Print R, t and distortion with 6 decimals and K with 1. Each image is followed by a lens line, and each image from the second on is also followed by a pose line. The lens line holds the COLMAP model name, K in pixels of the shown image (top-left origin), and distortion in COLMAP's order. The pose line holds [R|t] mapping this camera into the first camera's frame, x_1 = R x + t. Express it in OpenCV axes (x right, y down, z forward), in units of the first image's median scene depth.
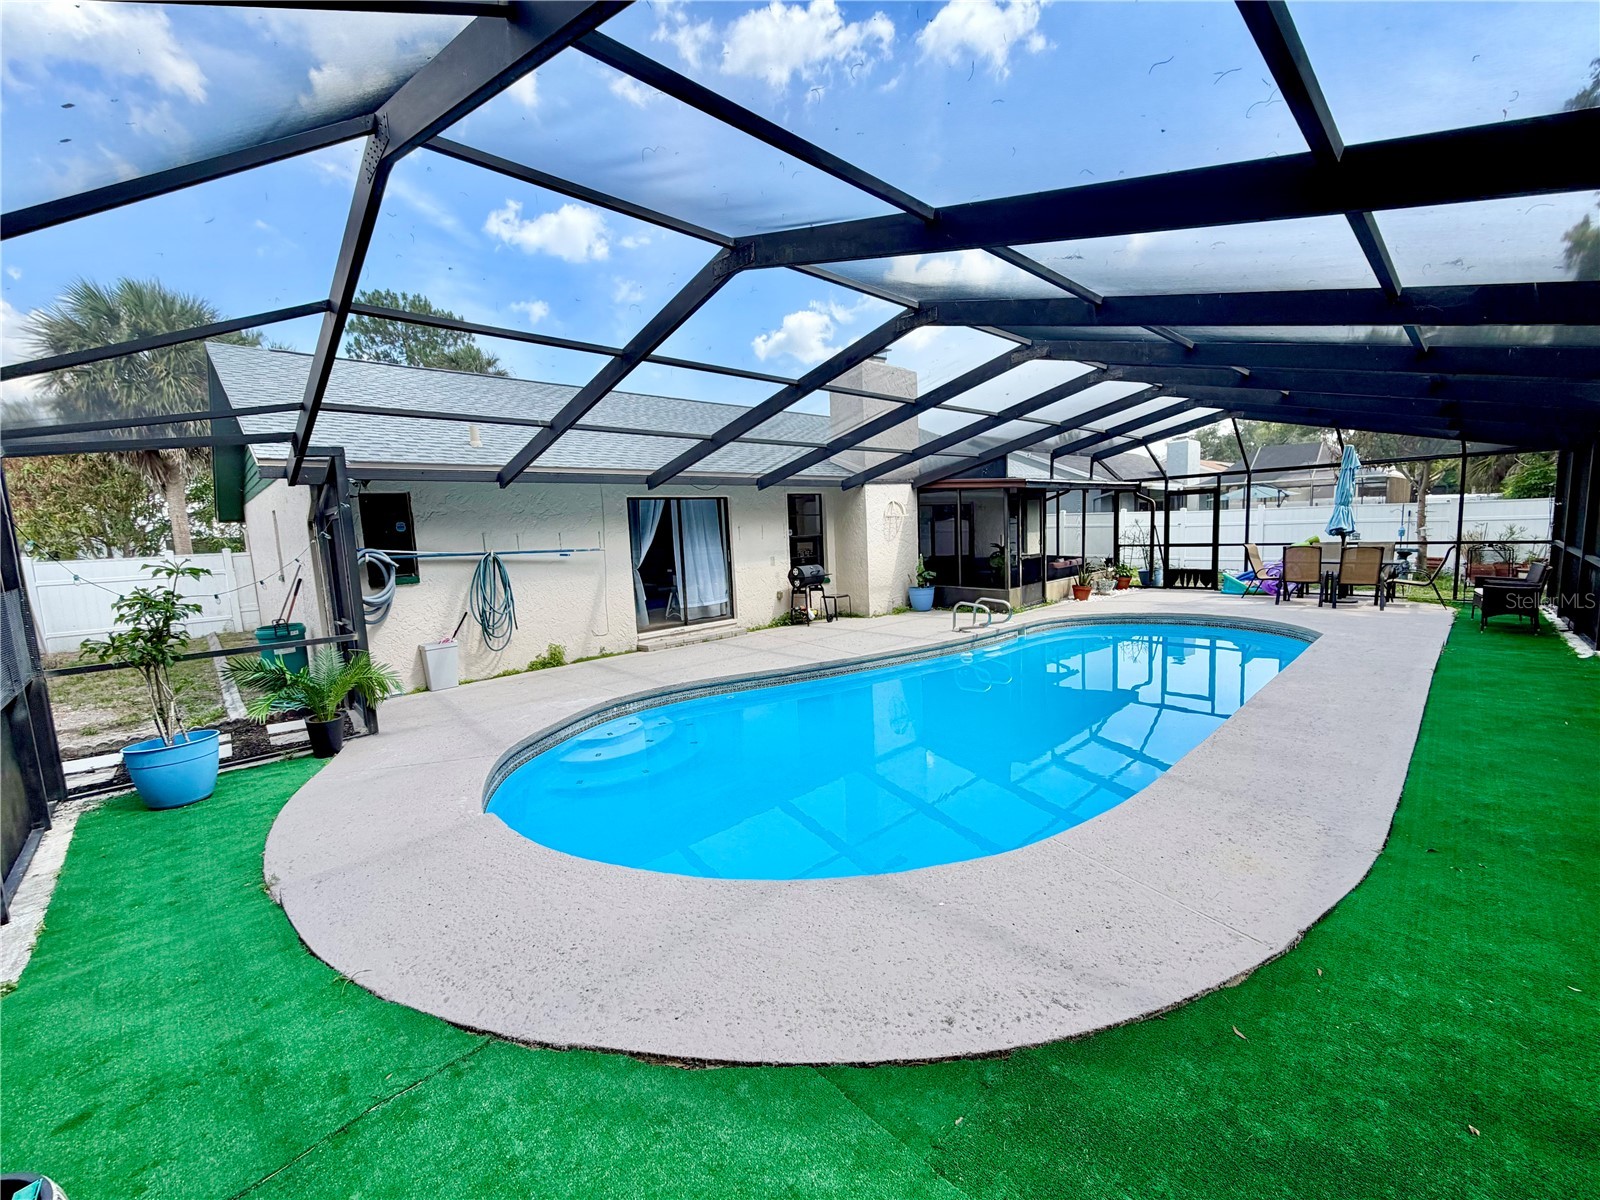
lens RADIAL K [[635.2, 0, 794.5], [0, 635.2, 599.5], [0, 0, 1]] dist [-0.000311, -0.000016]
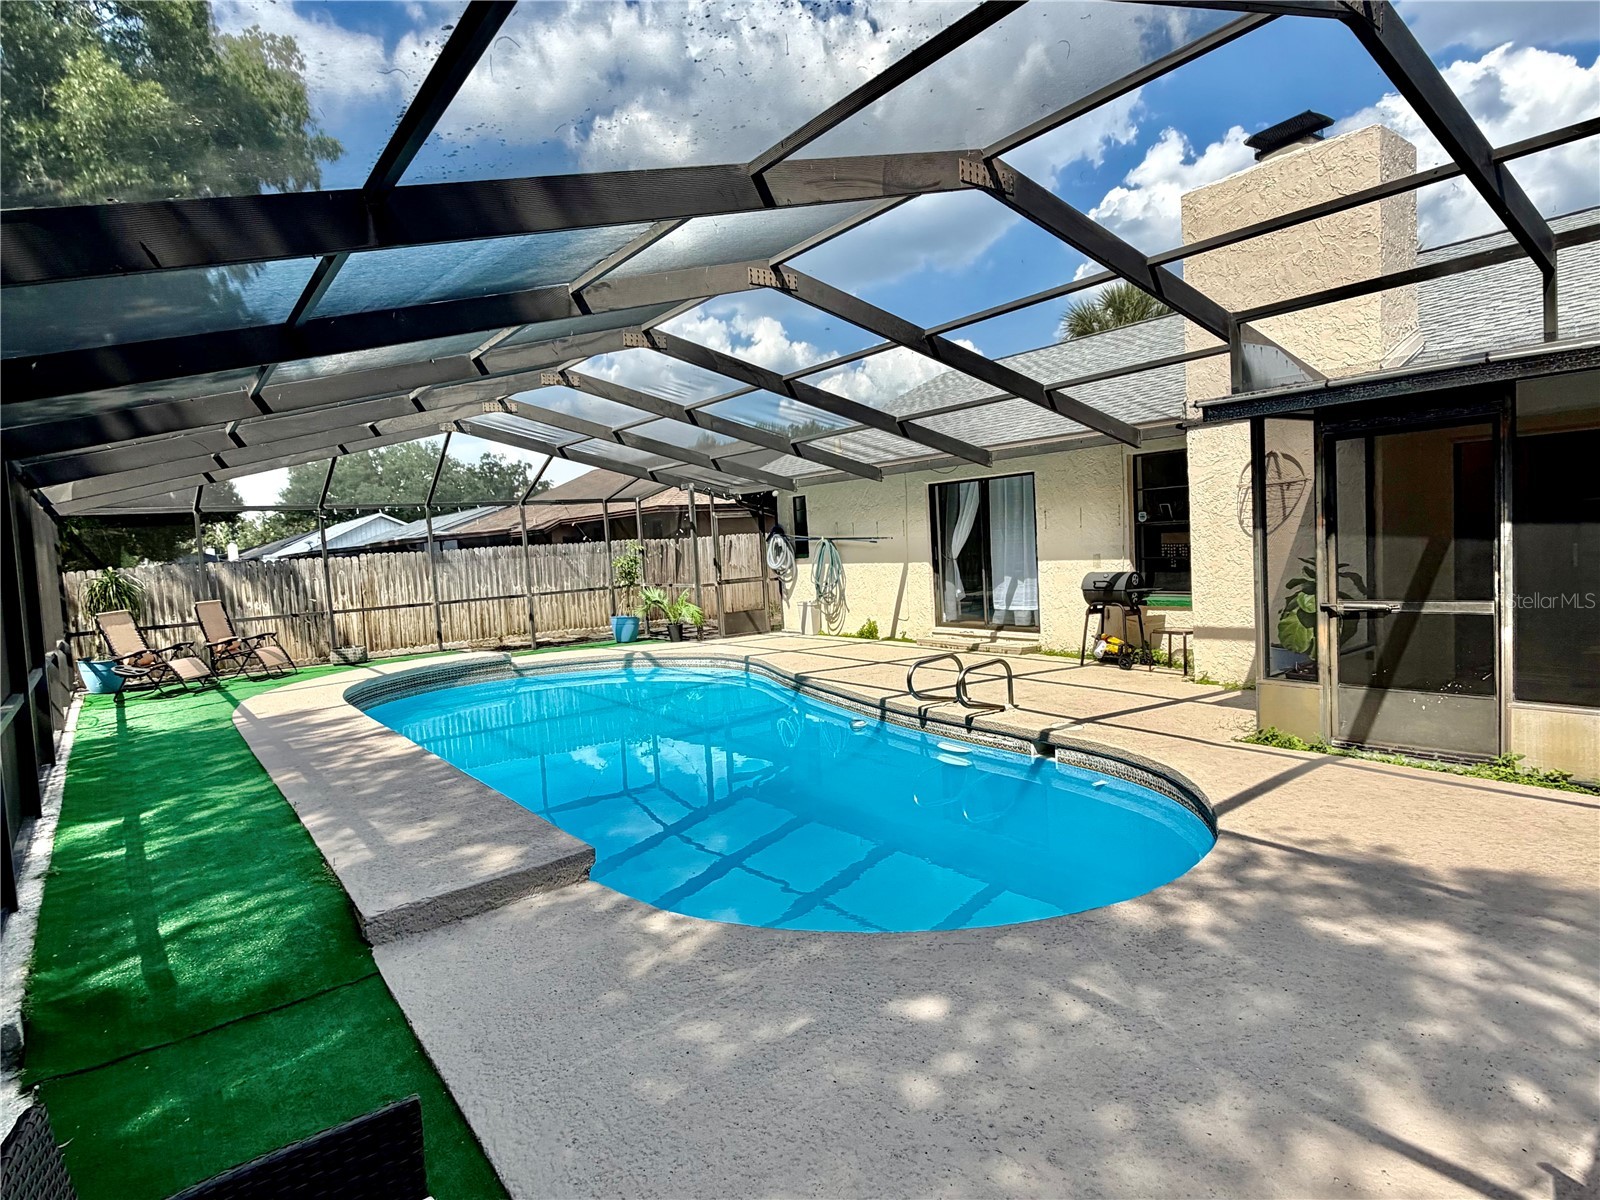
lens RADIAL K [[872.1, 0, 765.1], [0, 872.1, 597.1], [0, 0, 1]] dist [-0.005553, -0.001972]
pose [[-0.126520, 0.121915, -0.984444, 1.096472], [-0.049048, 0.990436, 0.128960, -0.150083], [0.990751, 0.064601, -0.119330, 0.920724]]
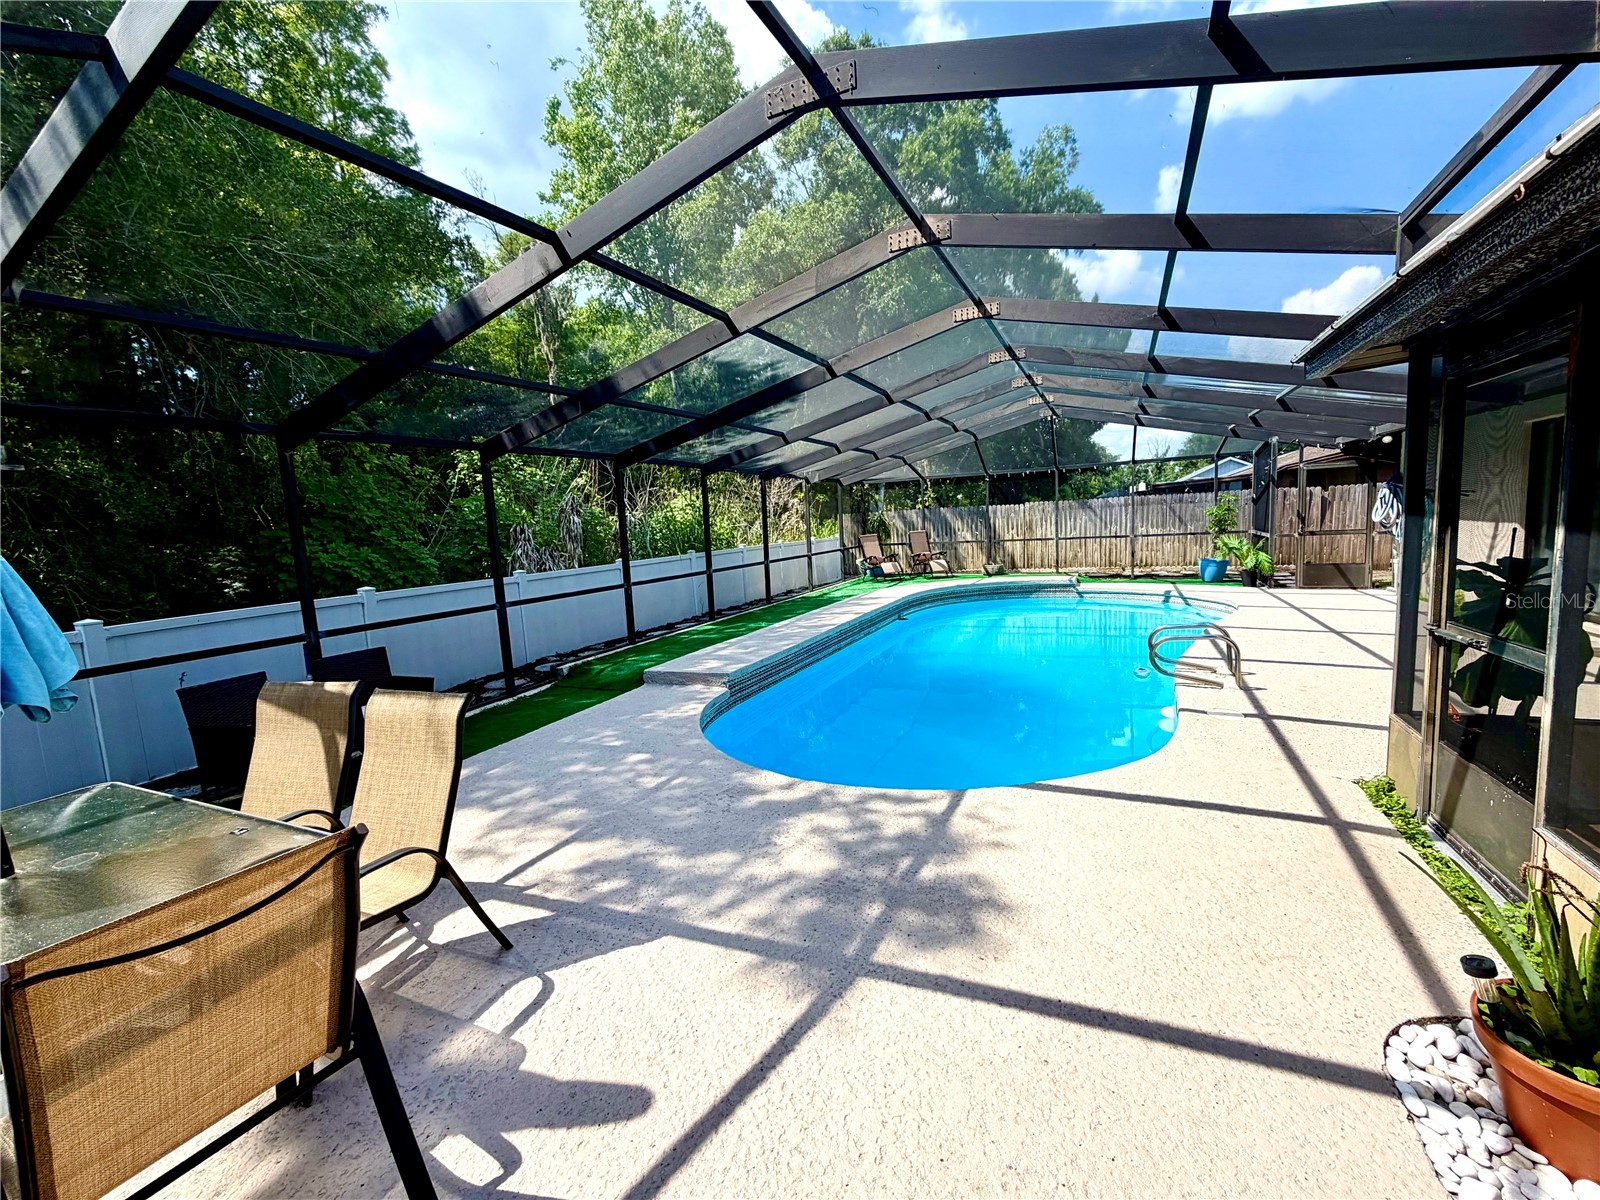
lens RADIAL K [[664.2, 0, 800.0], [0, 664.2, 600.0], [0, 0, 1]] dist [-0.009164, -0.000047]
pose [[-0.926119, 0.142178, -0.349412, 0.847724], [0.057506, 0.968639, 0.241725, -0.196419], [0.372822, 0.203773, -0.905252, 1.421610]]
